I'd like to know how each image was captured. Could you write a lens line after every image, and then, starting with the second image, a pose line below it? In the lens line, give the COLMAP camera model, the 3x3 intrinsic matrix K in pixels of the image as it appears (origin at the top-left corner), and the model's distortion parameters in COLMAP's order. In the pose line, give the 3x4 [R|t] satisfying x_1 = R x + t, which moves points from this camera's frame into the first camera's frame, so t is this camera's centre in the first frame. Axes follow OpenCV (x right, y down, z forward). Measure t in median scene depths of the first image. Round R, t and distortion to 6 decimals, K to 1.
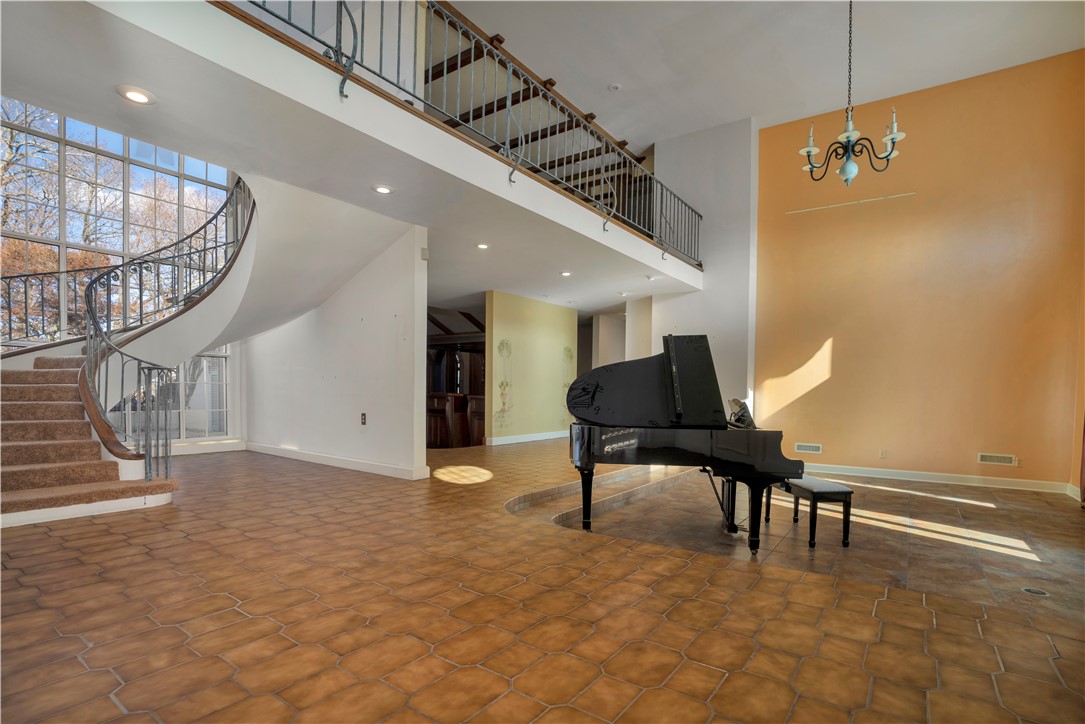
lens RADIAL K [[510.6, 0, 543.8], [0, 510.6, 368.9], [0, 0, 1]] dist [-0.065509, 0.021704]
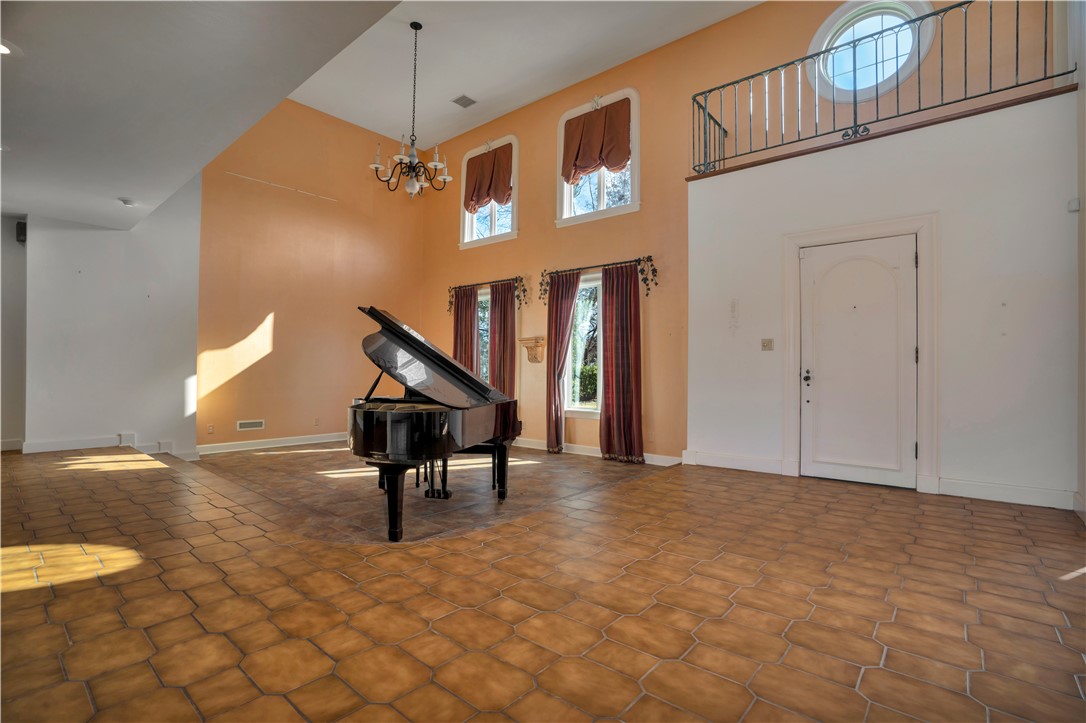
lens RADIAL K [[511.1, 0, 544.3], [0, 511.1, 368.4], [0, 0, 1]] dist [-0.065509, 0.021704]
pose [[0.091645, -0.006902, 0.995768, -1.271894], [-0.043965, 0.998973, 0.010970, 0.048674], [-0.994821, -0.044785, 0.091247, 1.323730]]
